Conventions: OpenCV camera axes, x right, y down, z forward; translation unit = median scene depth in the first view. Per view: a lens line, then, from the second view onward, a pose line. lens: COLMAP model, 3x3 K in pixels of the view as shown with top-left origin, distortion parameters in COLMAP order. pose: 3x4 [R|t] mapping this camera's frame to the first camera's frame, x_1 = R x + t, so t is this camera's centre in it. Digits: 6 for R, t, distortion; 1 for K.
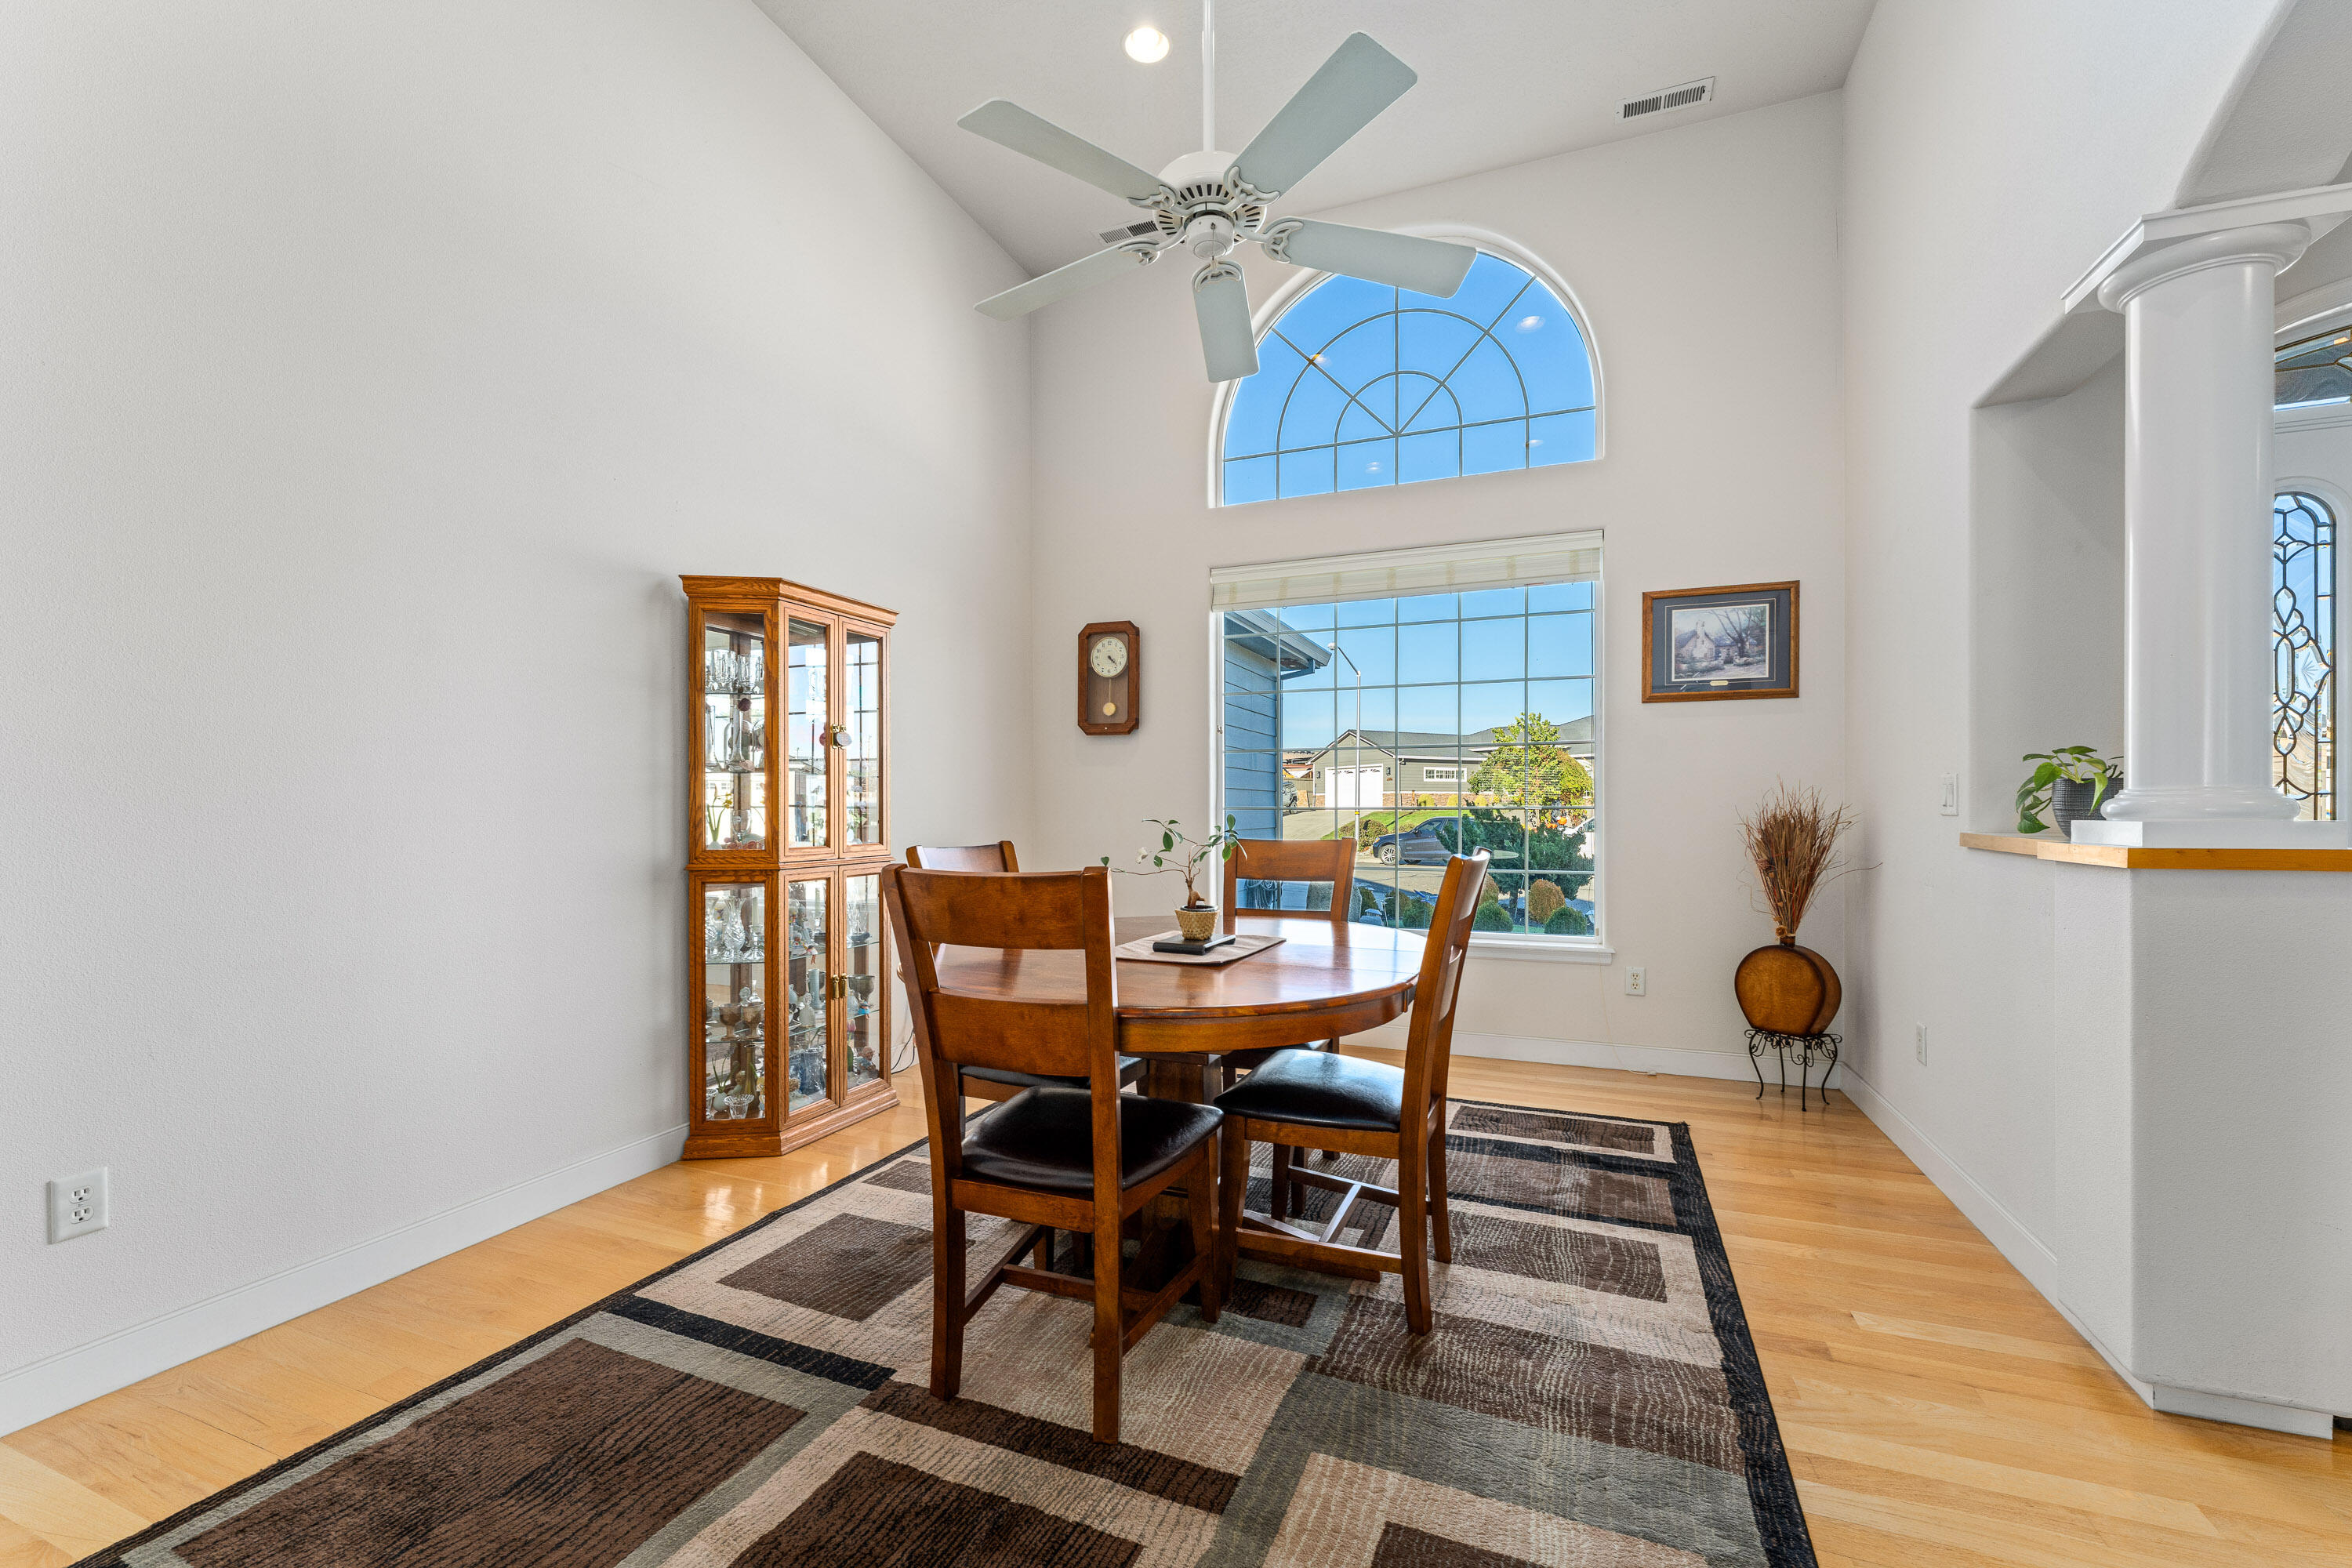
lens RADIAL K [[949.8, 0, 1170.8], [0, 949.8, 796.6], [0, 0, 1]] dist [-0.002578, -0.000319]
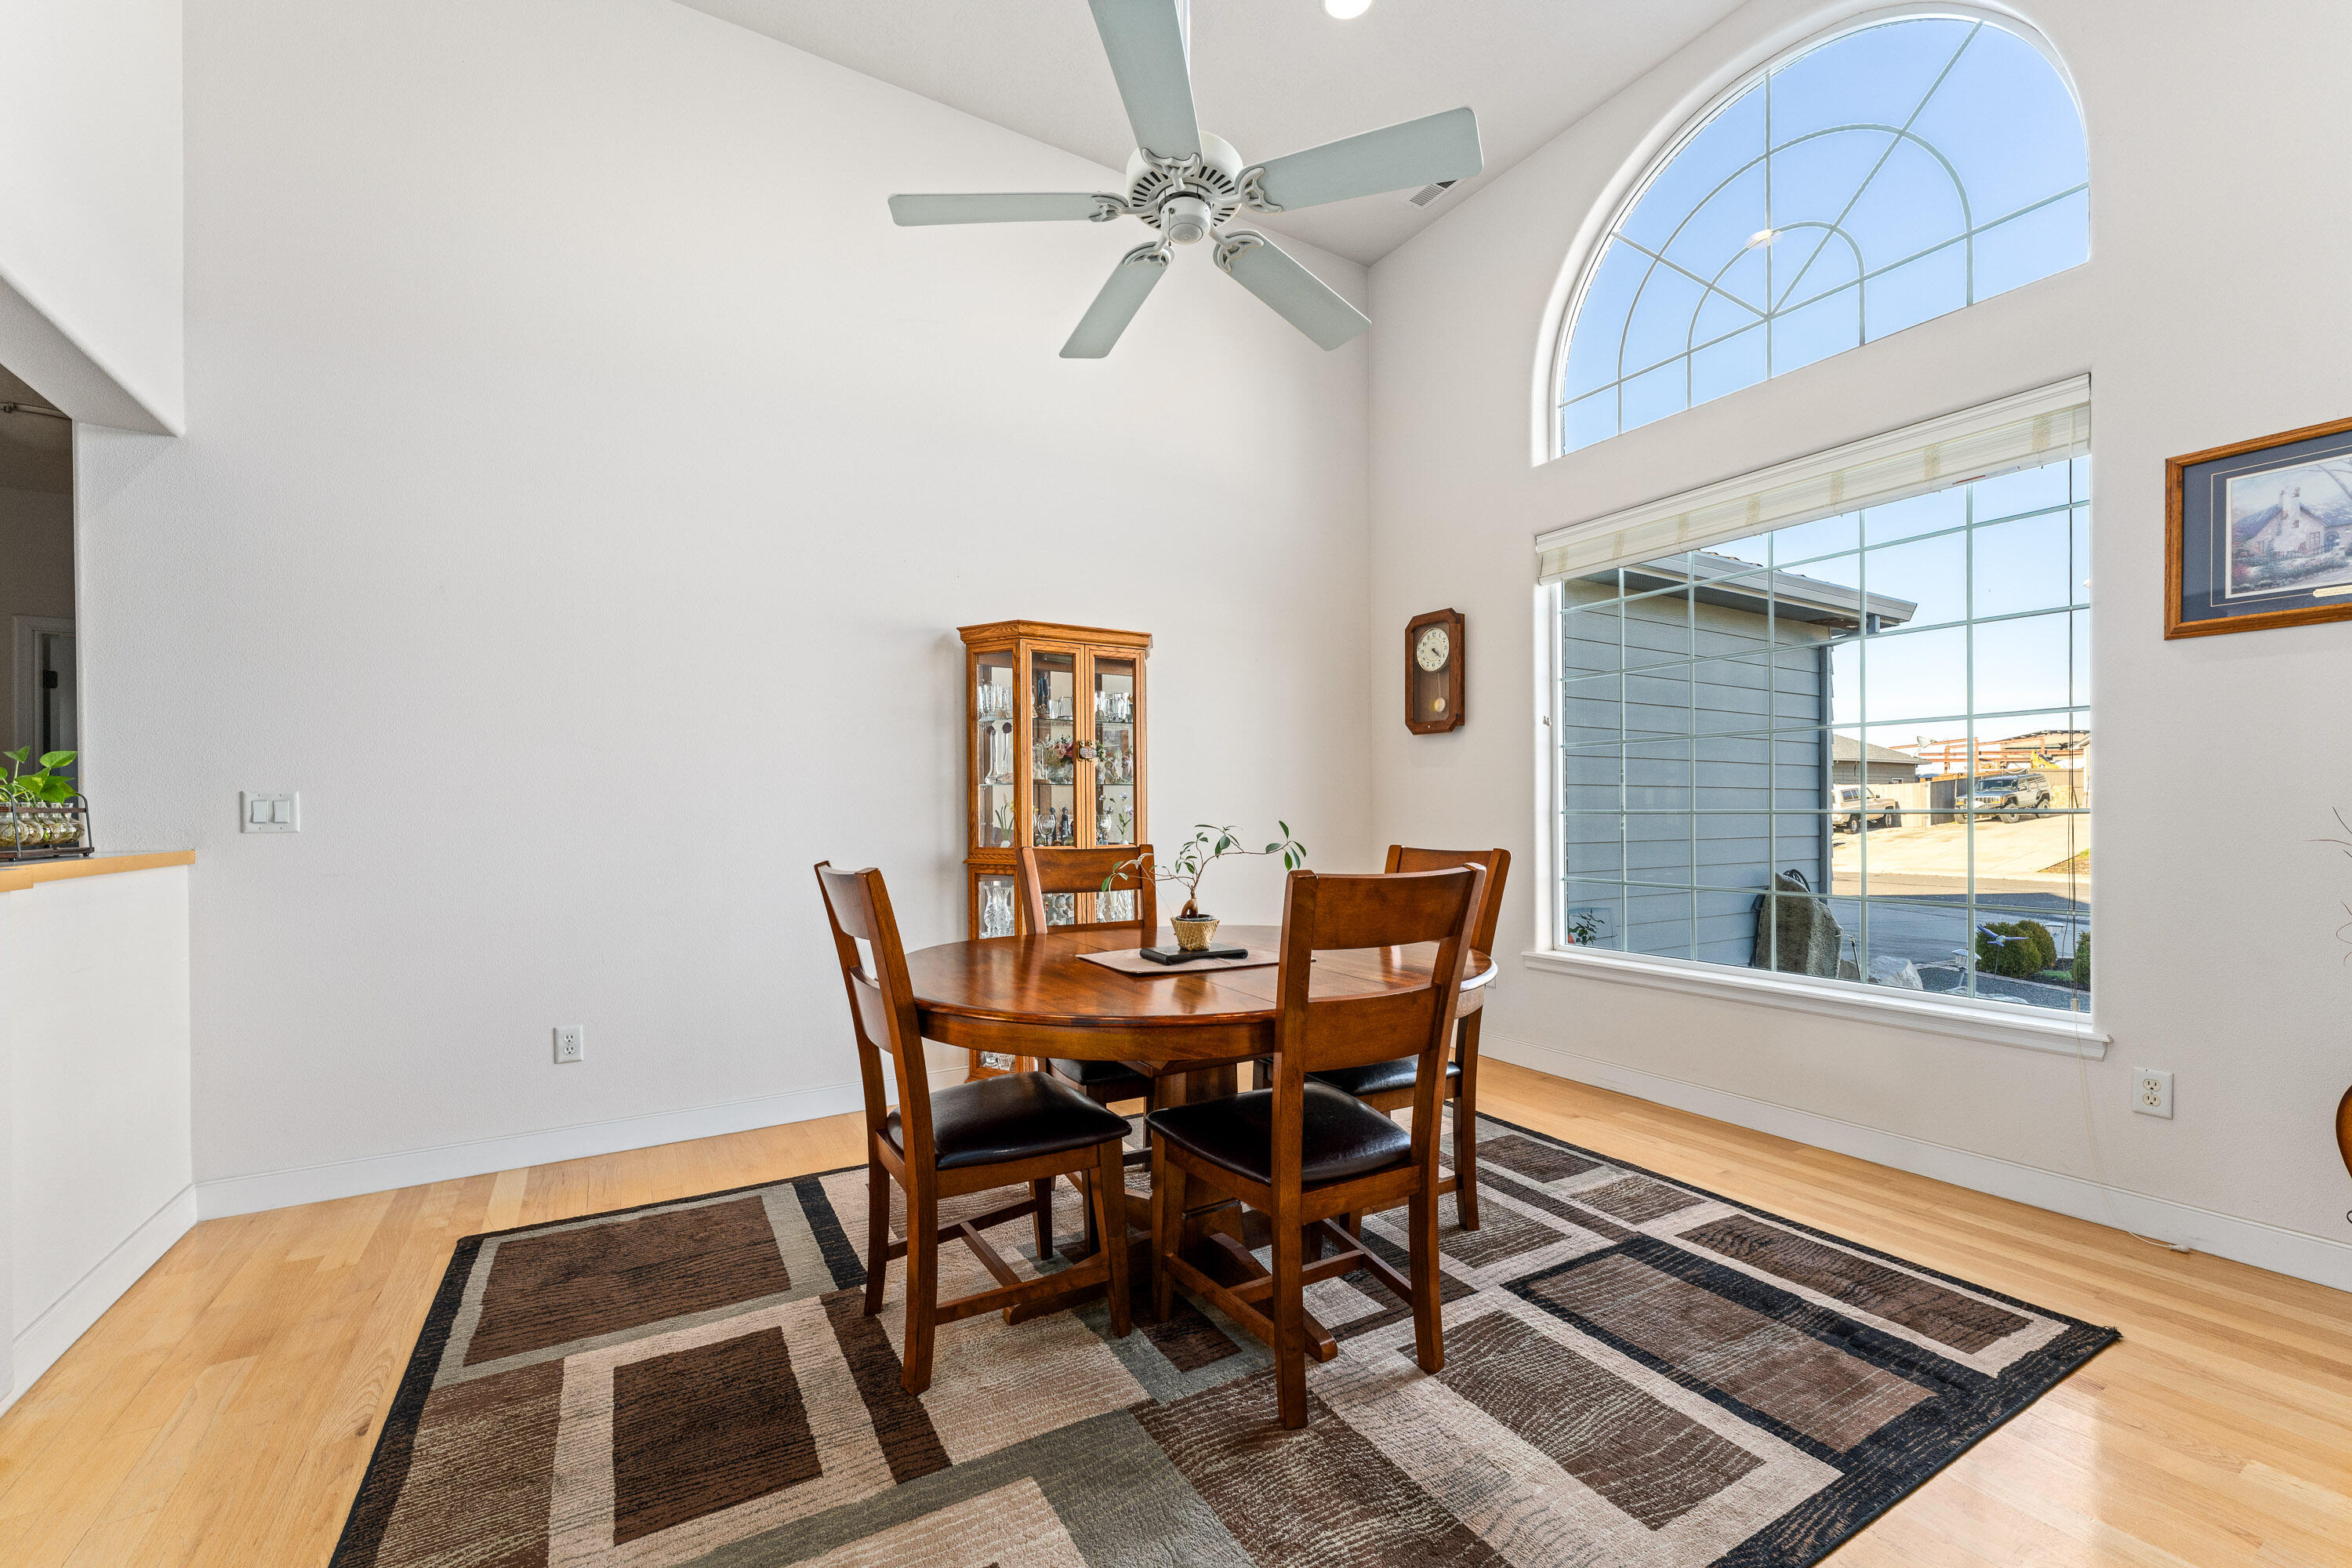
lens RADIAL K [[949.8, 0, 1178.6], [0, 949.8, 798.8], [0, 0, 1]] dist [-0.002578, -0.000319]
pose [[0.799375, -0.009924, -0.600750, 0.447594], [0.009674, 0.999947, -0.003645, 0.000052], [0.600754, -0.002898, 0.799429, 0.163048]]
